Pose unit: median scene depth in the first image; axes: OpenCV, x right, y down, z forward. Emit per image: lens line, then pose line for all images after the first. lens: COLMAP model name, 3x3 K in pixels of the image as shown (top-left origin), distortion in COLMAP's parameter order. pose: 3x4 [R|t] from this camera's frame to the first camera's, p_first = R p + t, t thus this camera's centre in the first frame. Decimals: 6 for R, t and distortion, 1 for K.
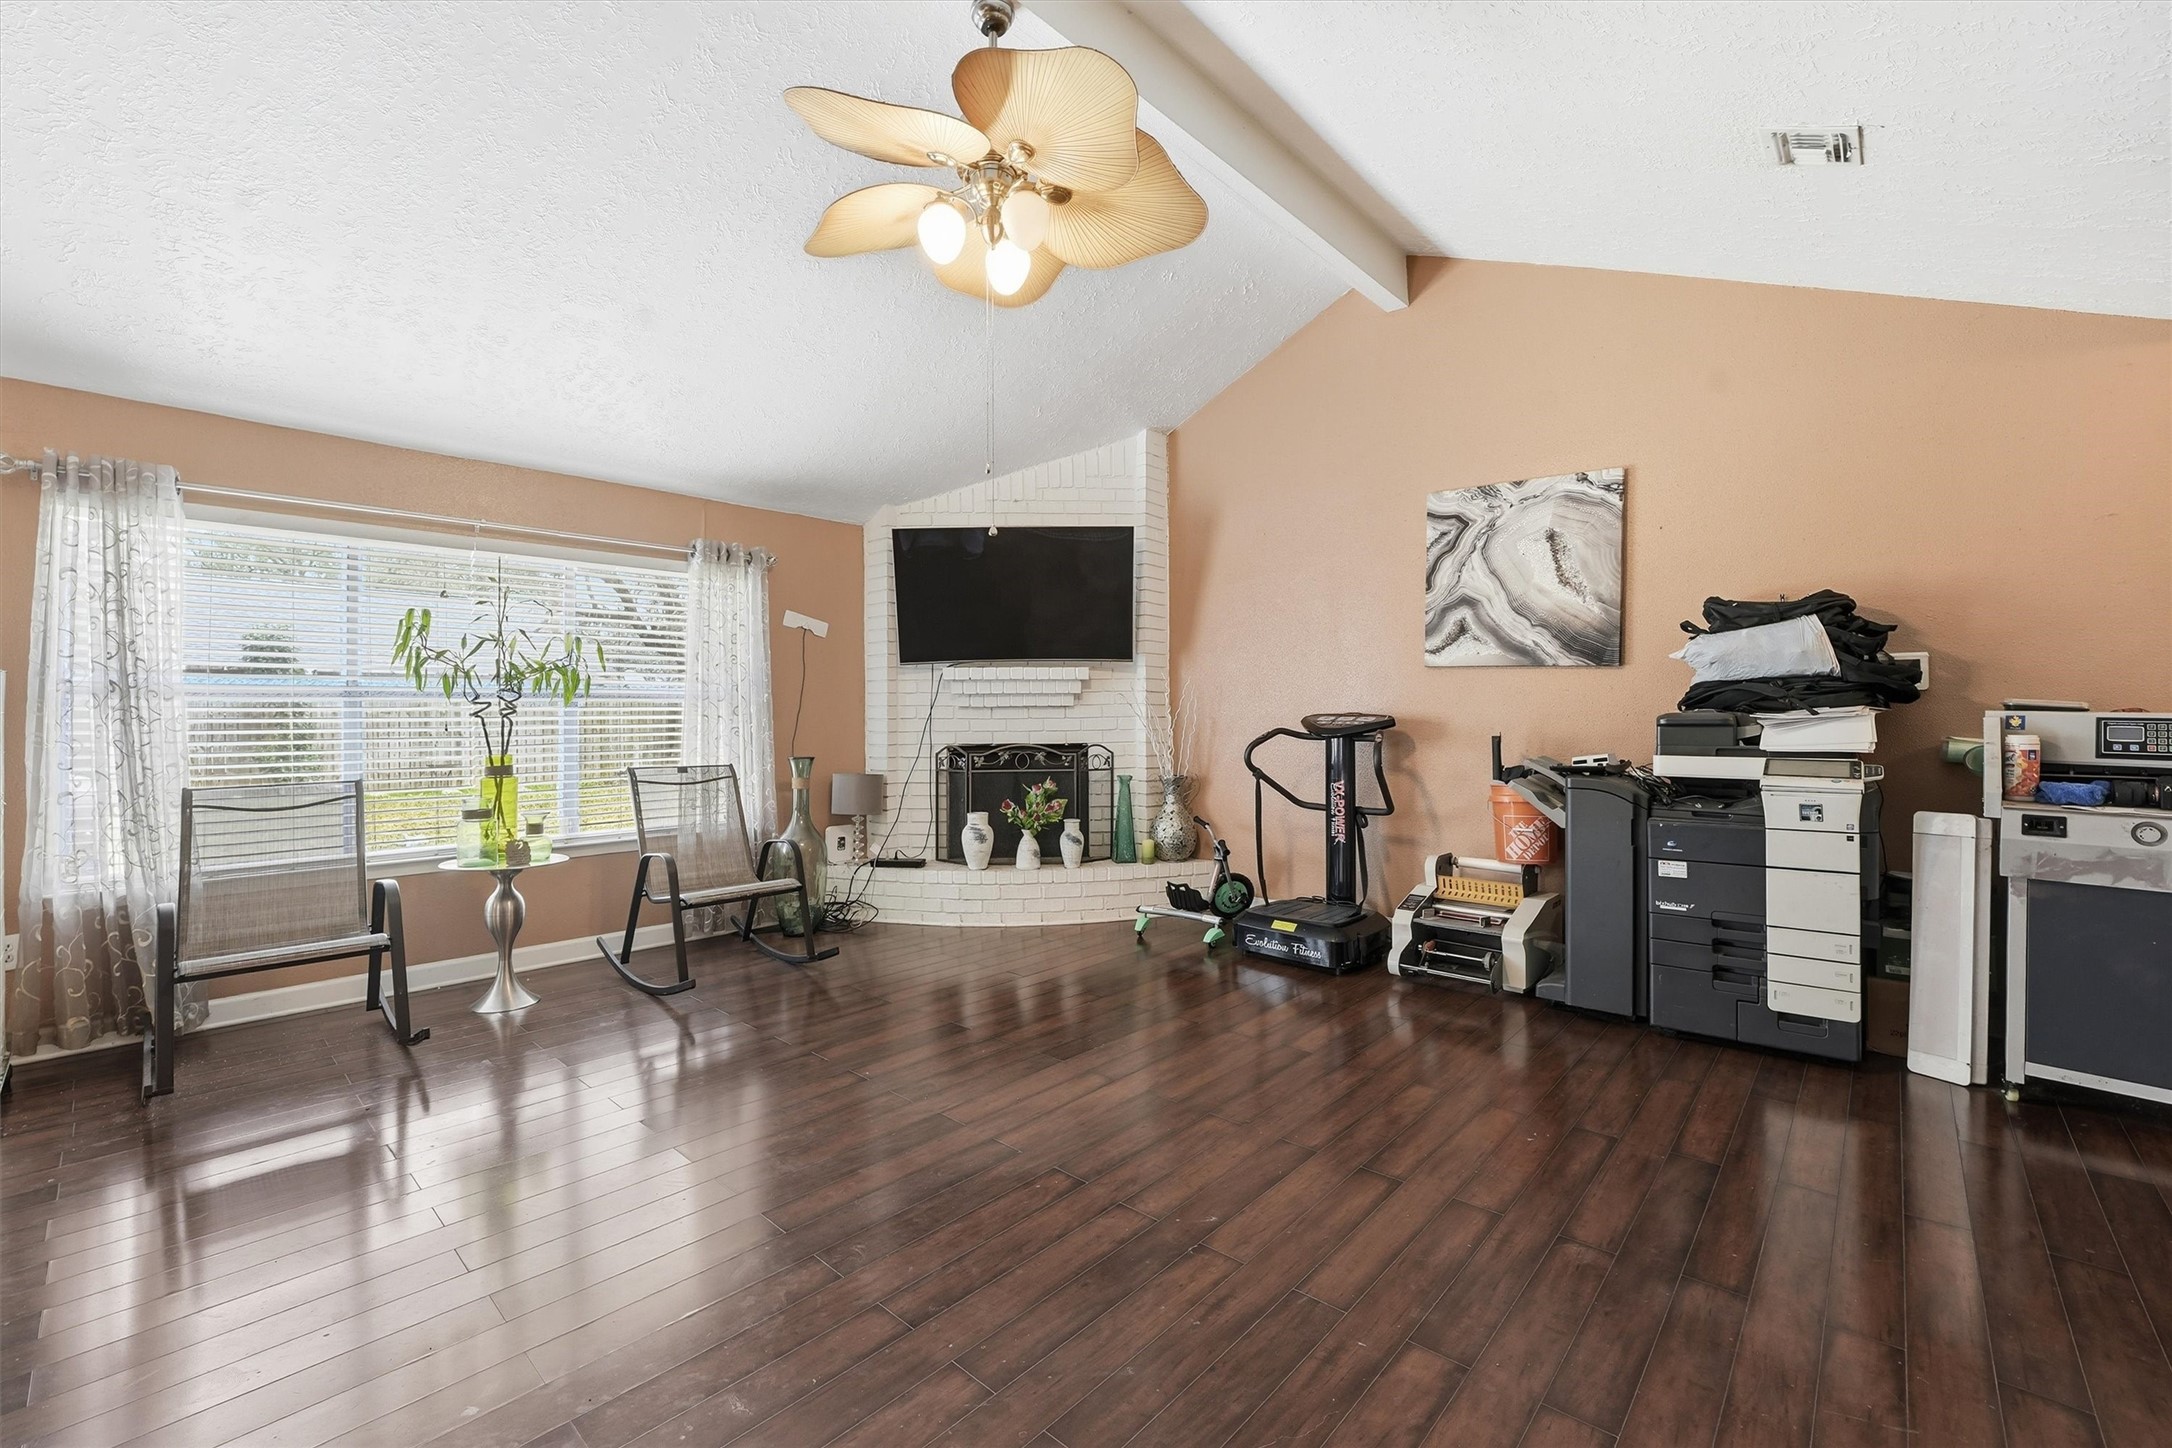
lens RADIAL K [[892.0, 0, 1080.8], [0, 892.0, 713.4], [0, 0, 1]] dist [-0.017804, -0.000737]
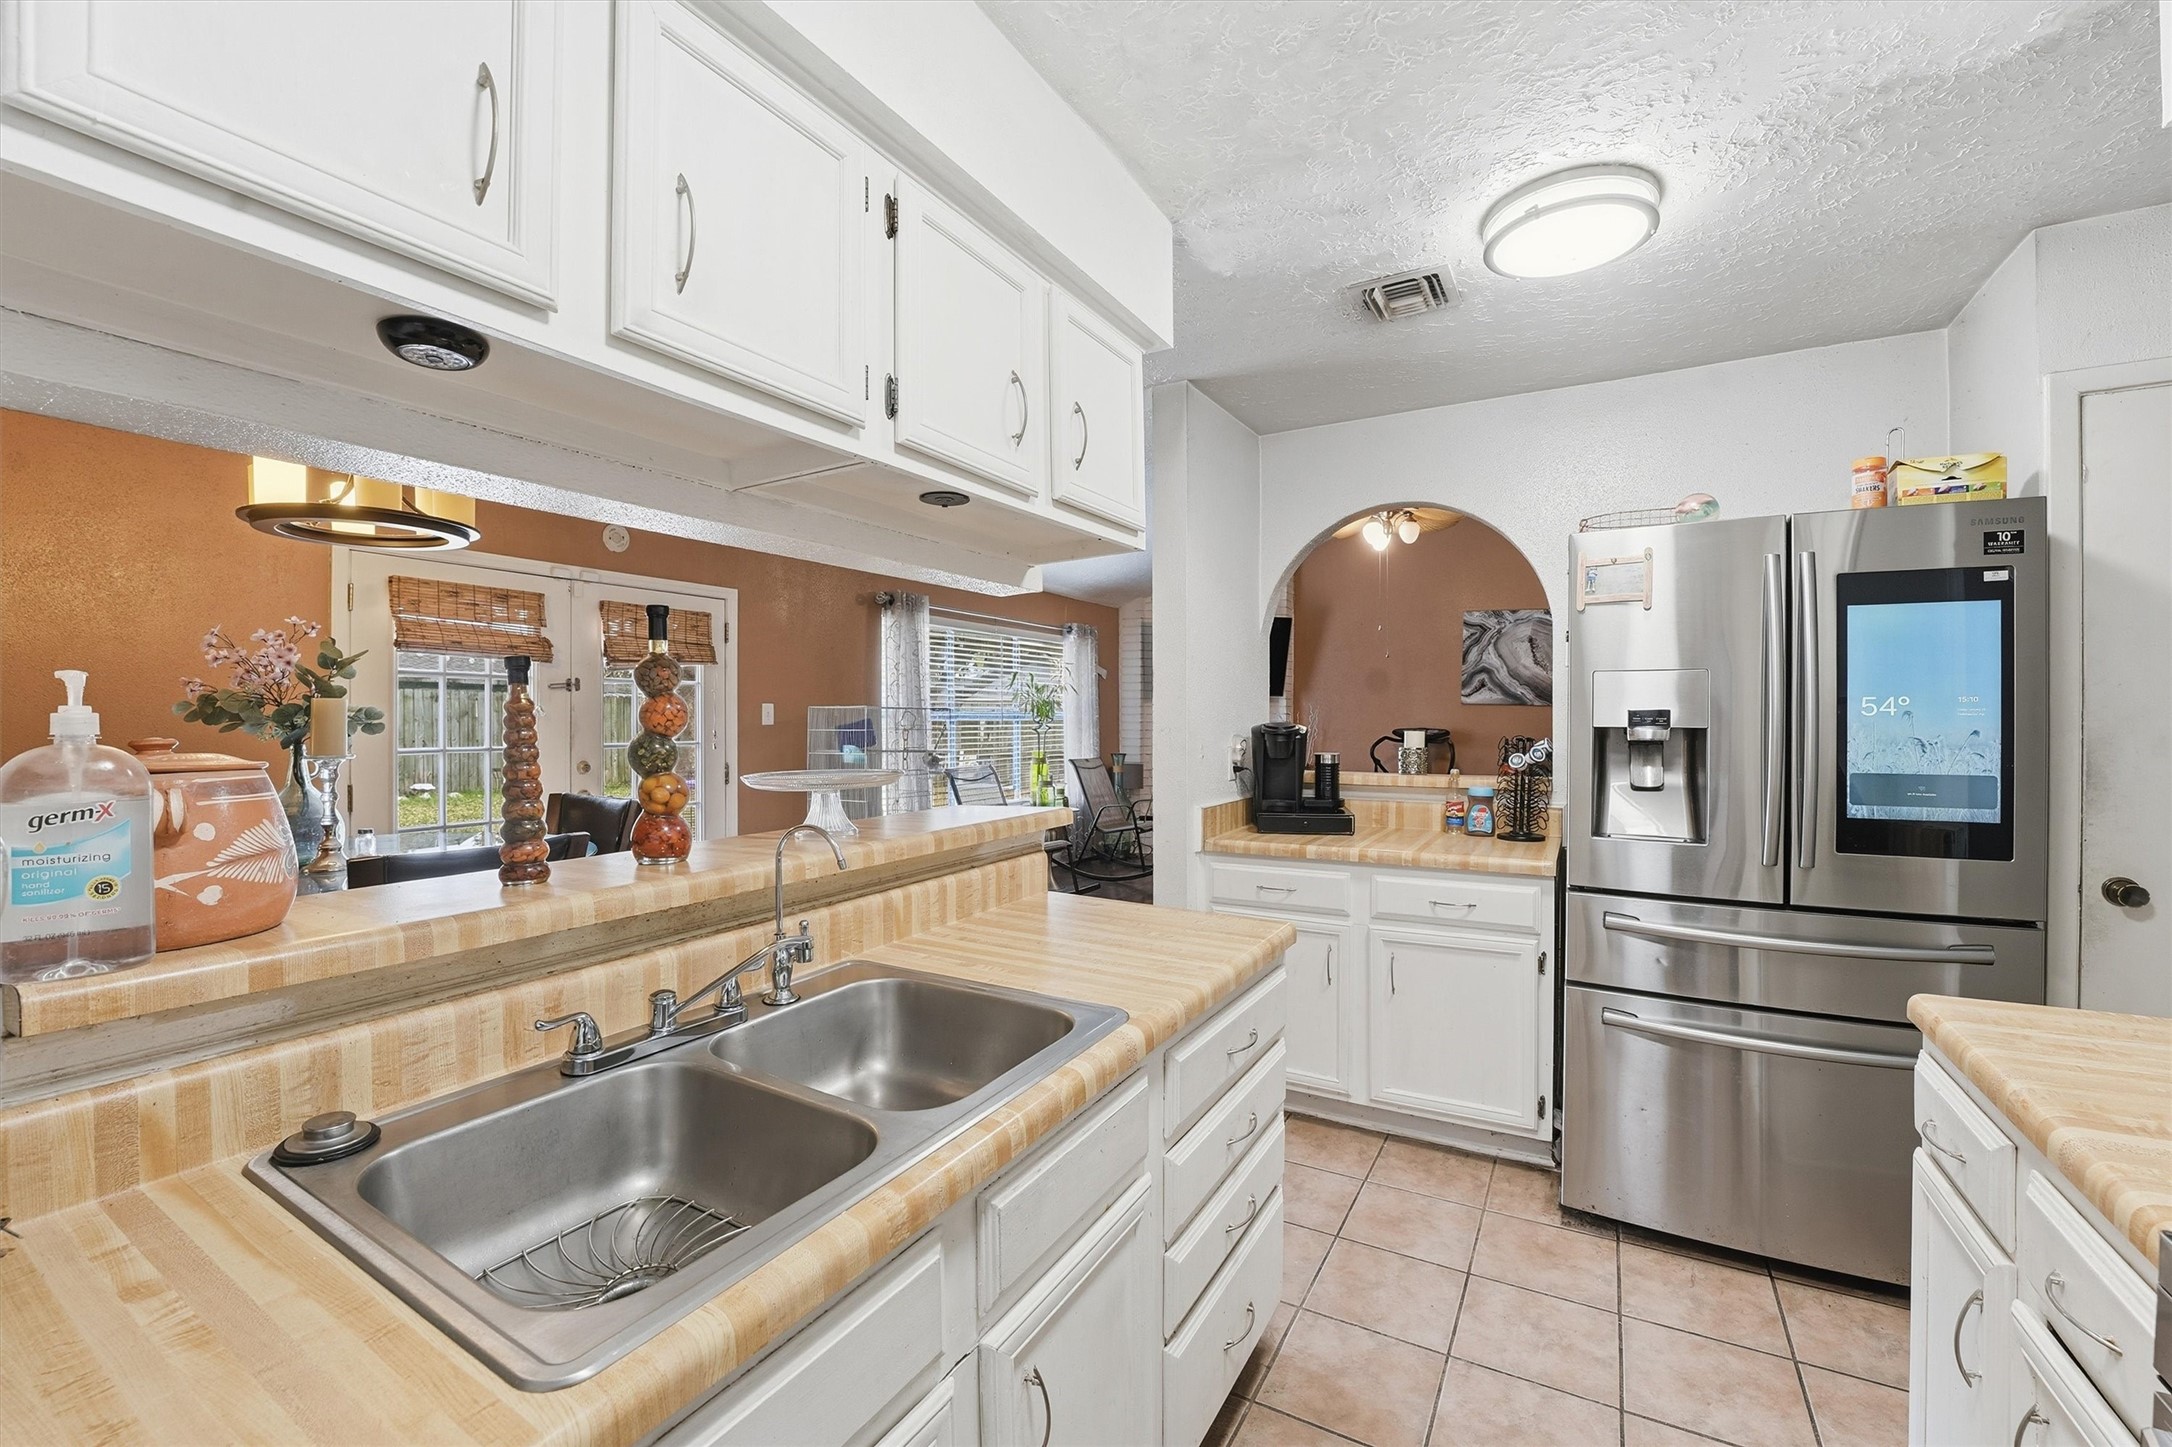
lens RADIAL K [[892.0, 0, 1087.3], [0, 892.0, 724.9], [0, 0, 1]] dist [-0.017804, -0.000737]
pose [[0.977518, 0.003308, 0.210827, -0.818899], [-0.004319, 0.999981, 0.004338, -0.012355], [-0.210809, -0.005151, 0.977514, -0.703349]]
